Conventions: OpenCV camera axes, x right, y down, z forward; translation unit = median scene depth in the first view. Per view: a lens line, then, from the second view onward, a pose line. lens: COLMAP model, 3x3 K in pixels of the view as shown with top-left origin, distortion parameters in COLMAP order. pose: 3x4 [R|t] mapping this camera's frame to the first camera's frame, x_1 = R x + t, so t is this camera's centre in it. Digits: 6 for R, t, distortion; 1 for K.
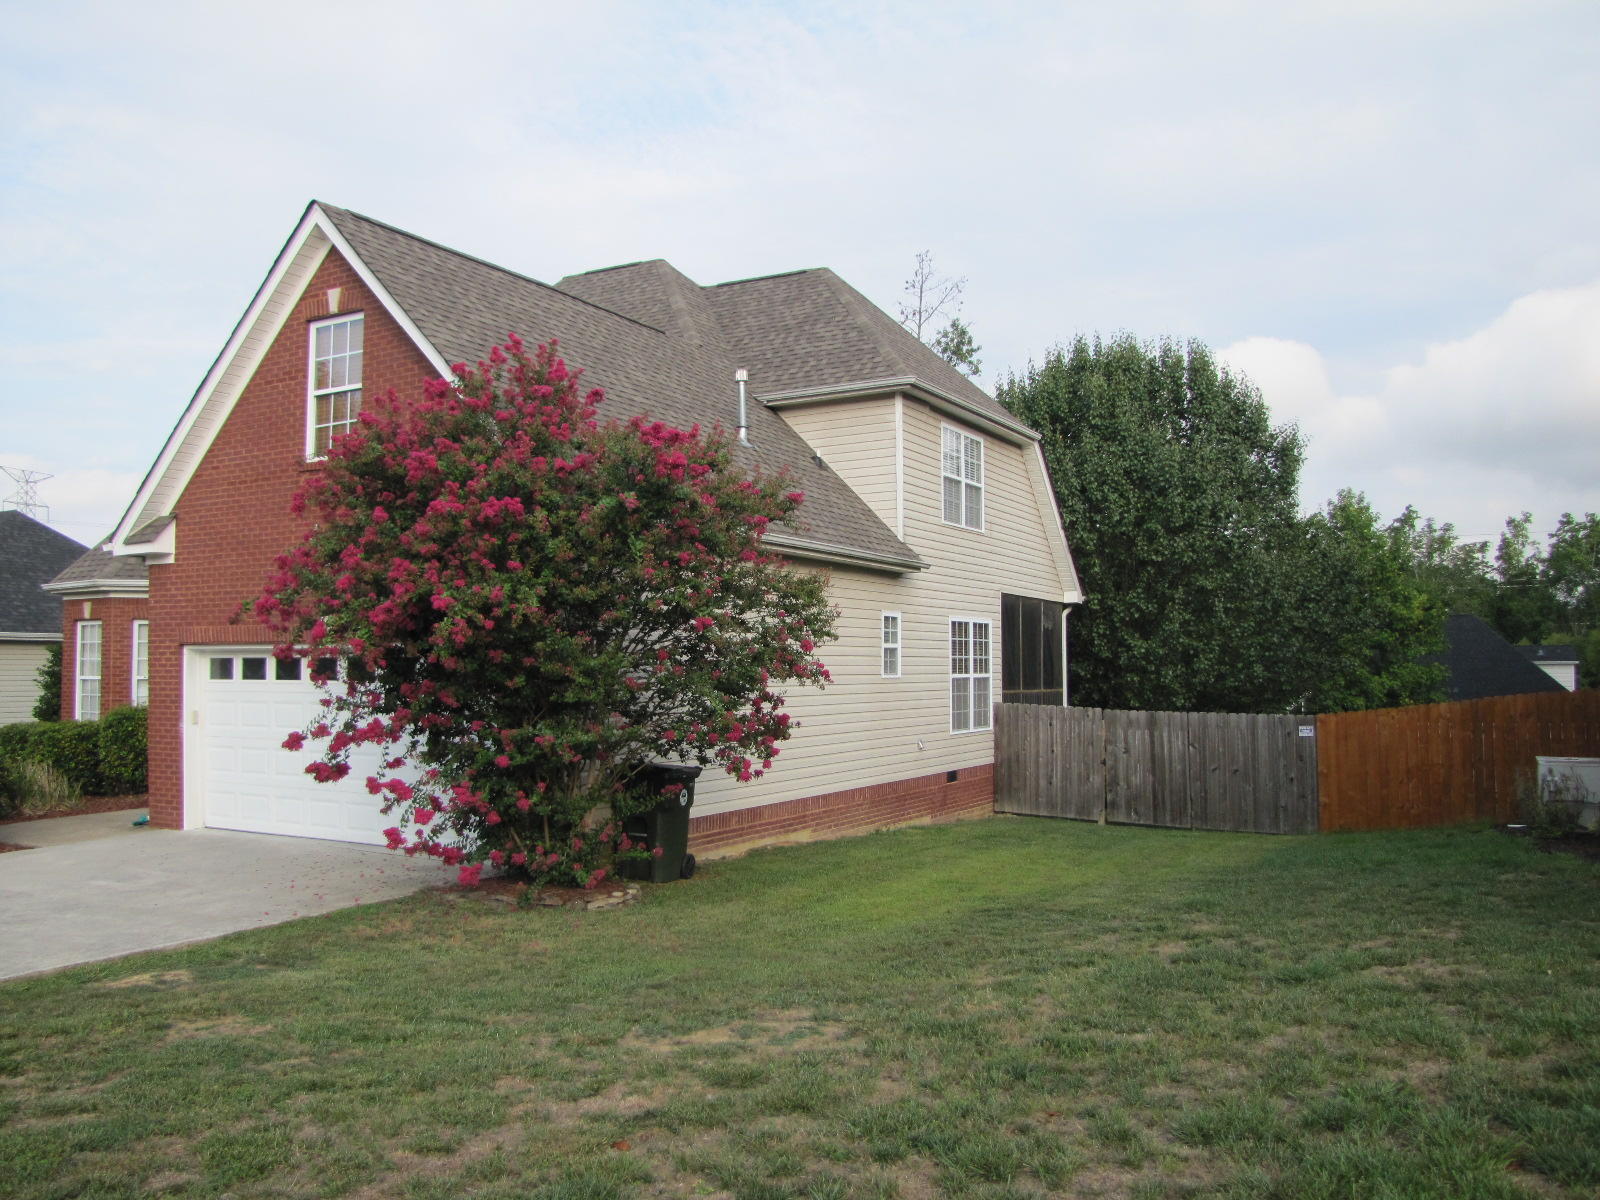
lens RADIAL K [[1329.6, 0, 797.4], [0, 1329.6, 620.7], [0, 0, 1]] dist [-0.176853, 0.149676]
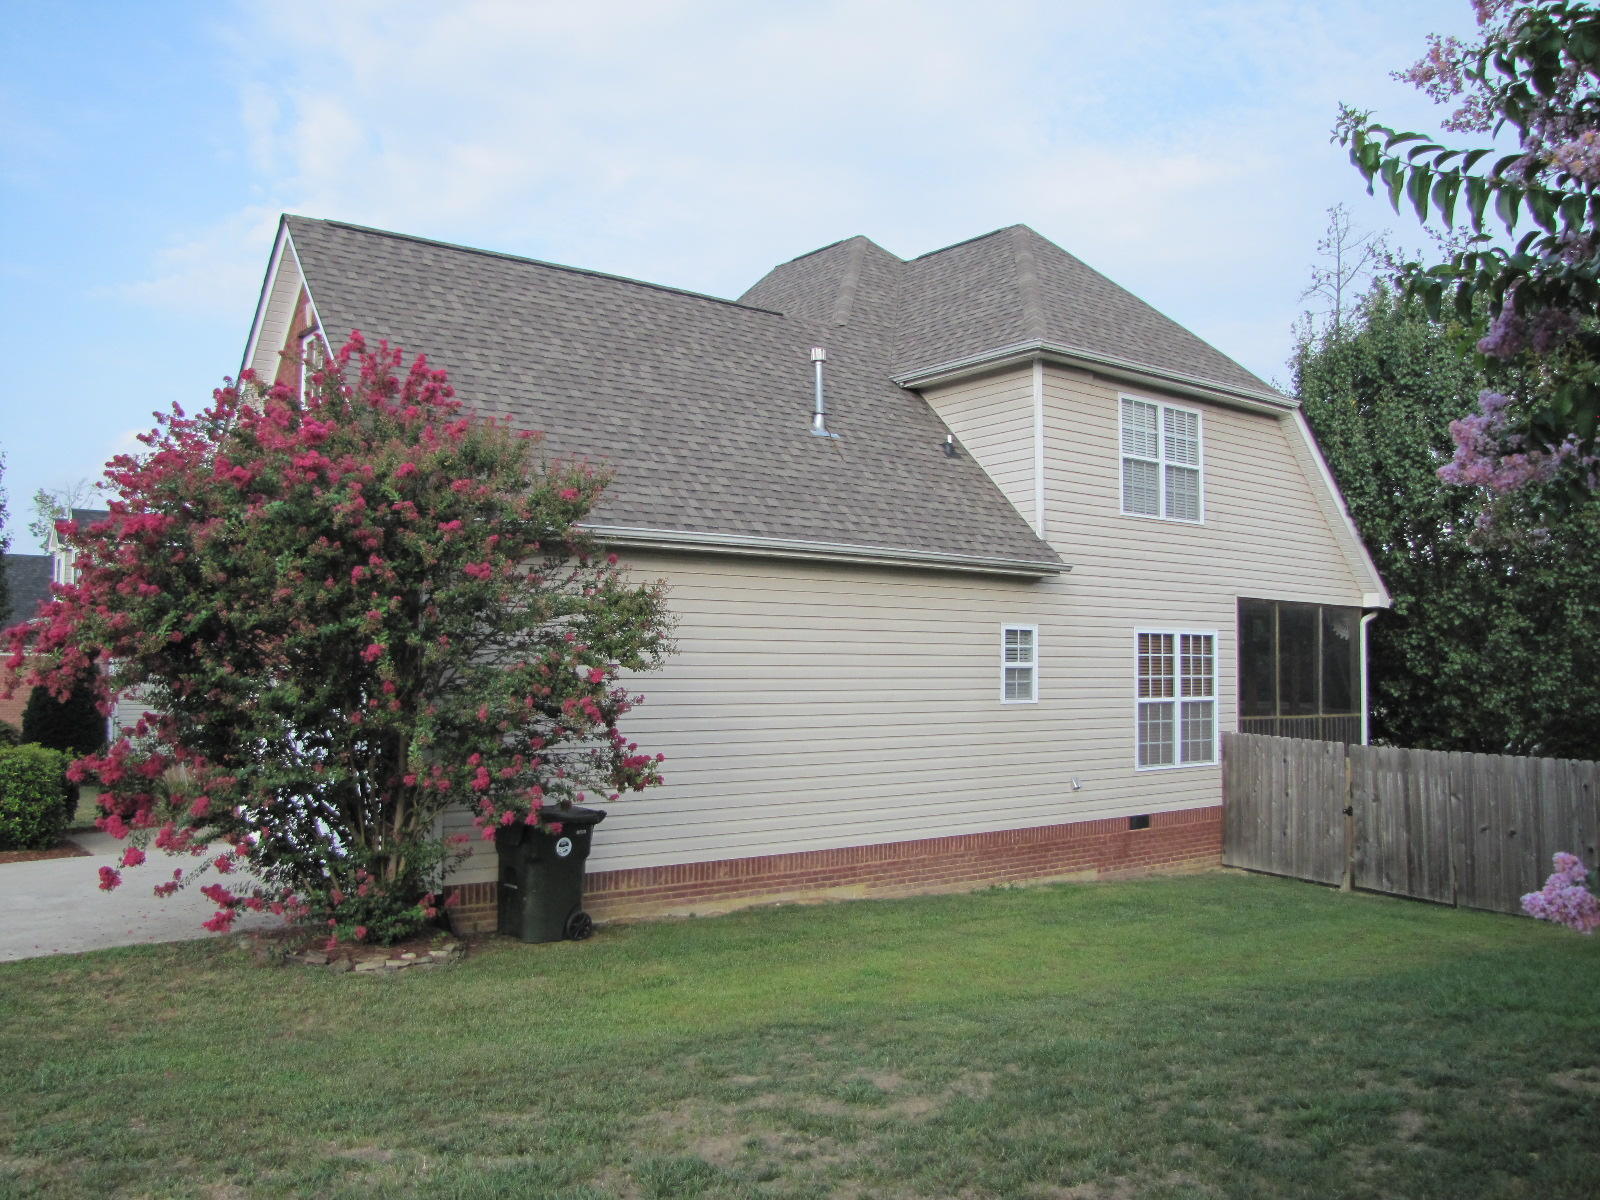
lens RADIAL K [[1329.6, 0, 797.4], [0, 1329.6, 620.7], [0, 0, 1]] dist [-0.176853, 0.149676]
pose [[0.918588, -0.008284, -0.395130, 0.243022], [0.007519, 0.999966, -0.003485, -0.006317], [0.395145, 0.000230, 0.918619, 0.166501]]
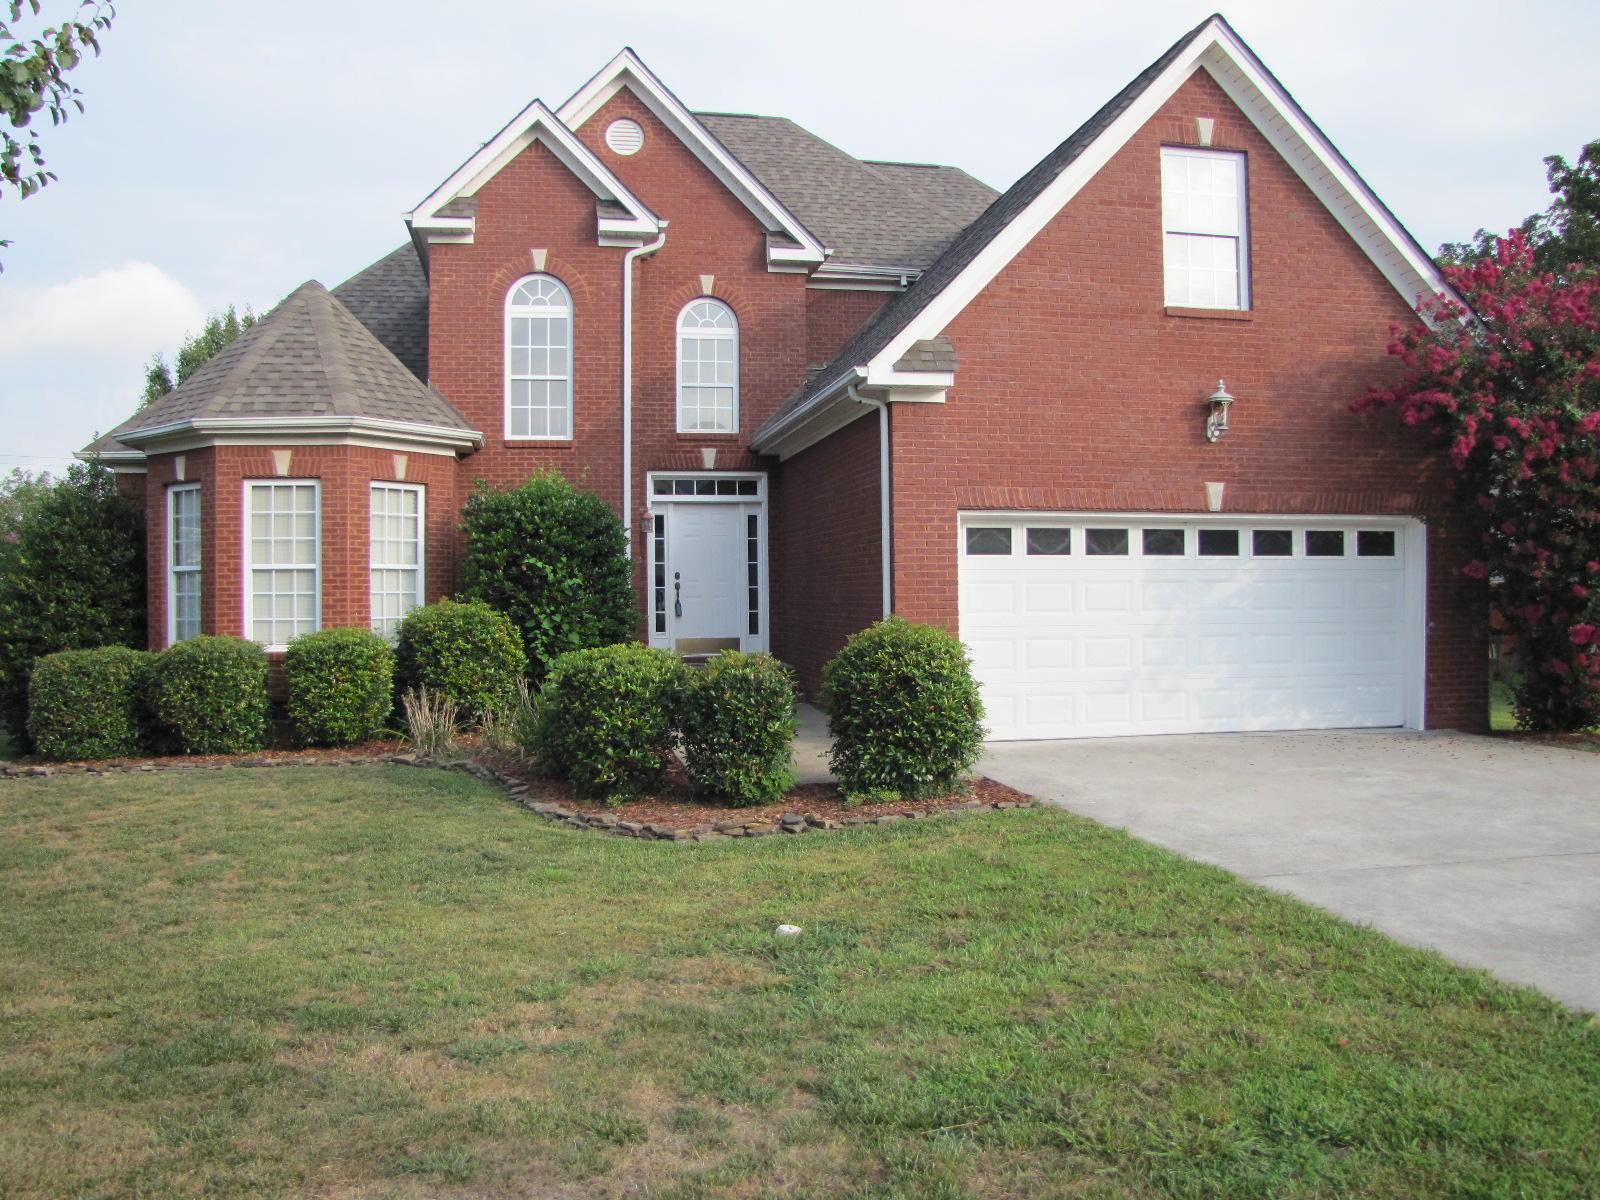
lens RADIAL K [[1329.6, 0, 797.4], [0, 1329.6, 620.7], [0, 0, 1]] dist [-0.176853, 0.149676]
pose [[0.777255, -0.012655, 0.629058, -0.762241], [-0.019330, 0.998845, 0.043978, 0.037939], [-0.628888, -0.046342, 0.776113, 0.315782]]
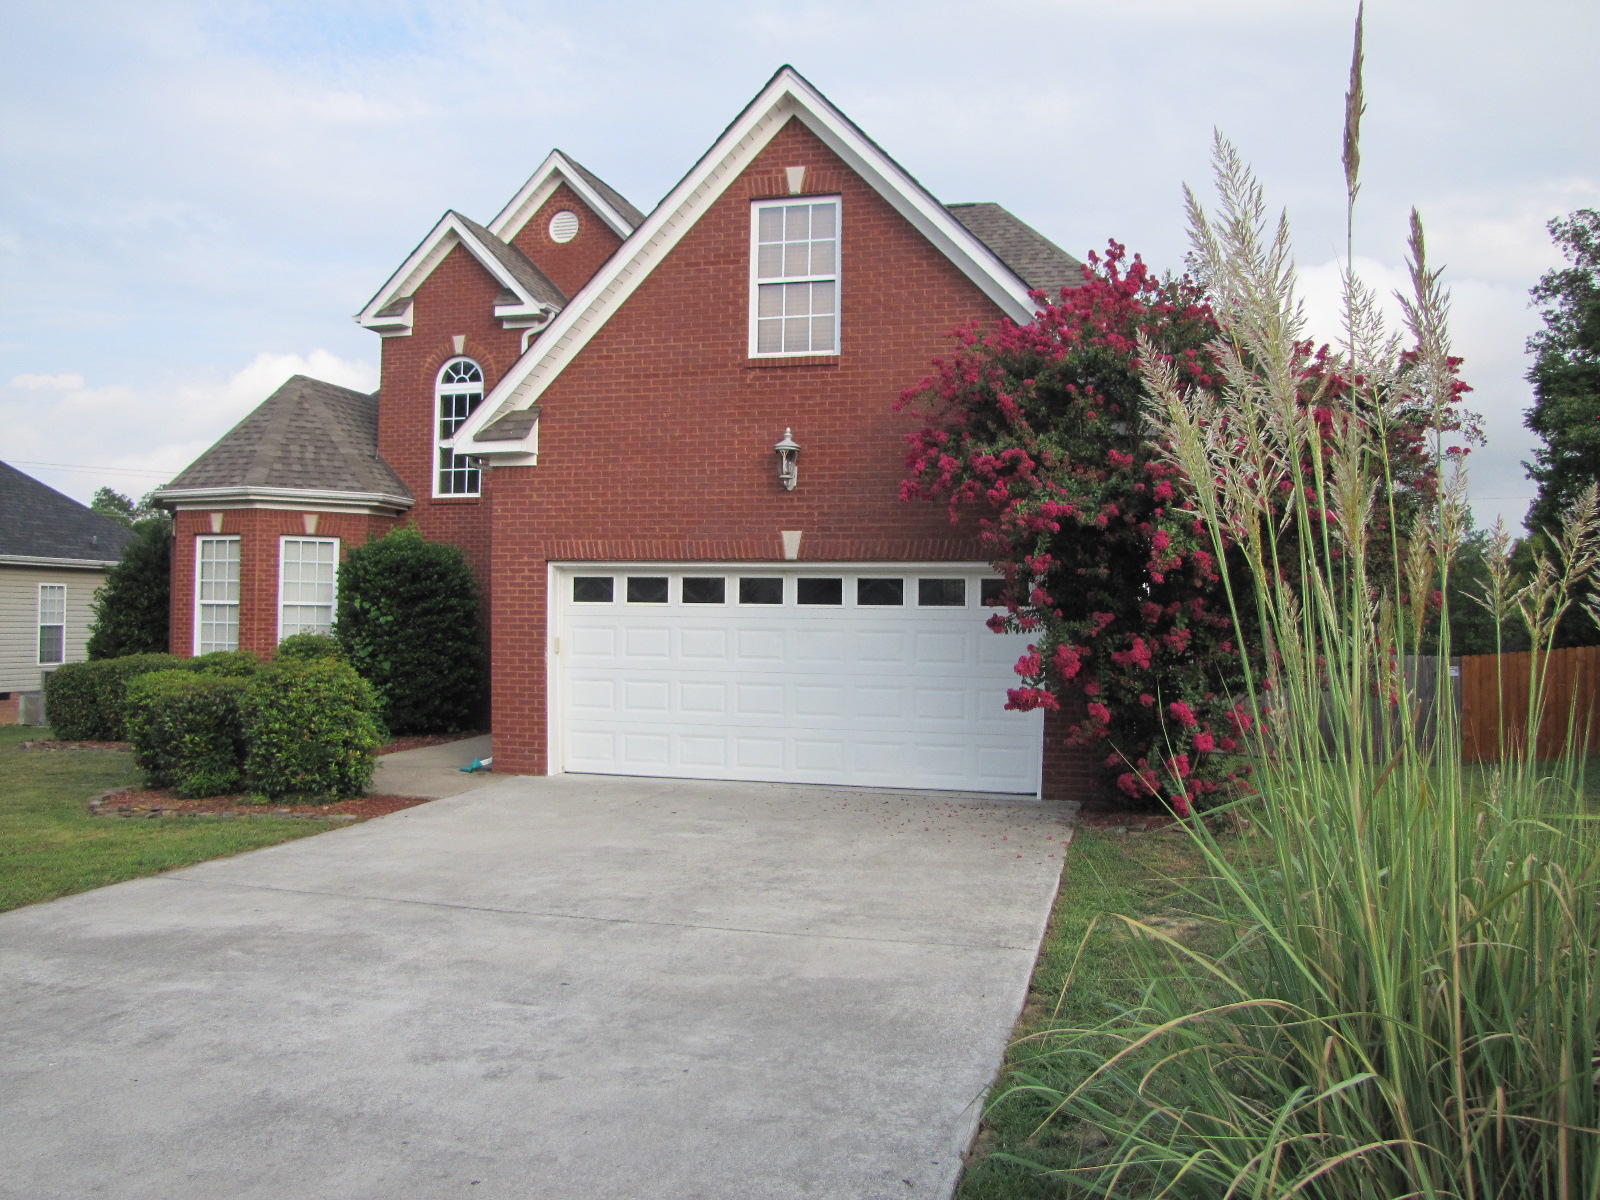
lens RADIAL K [[1329.6, 0, 797.4], [0, 1329.6, 620.7], [0, 0, 1]] dist [-0.176853, 0.149676]
pose [[0.972907, 0.018295, 0.230472, -0.373952], [-0.026719, 0.999082, 0.033481, 0.017777], [-0.229648, -0.038731, 0.972503, 0.073664]]
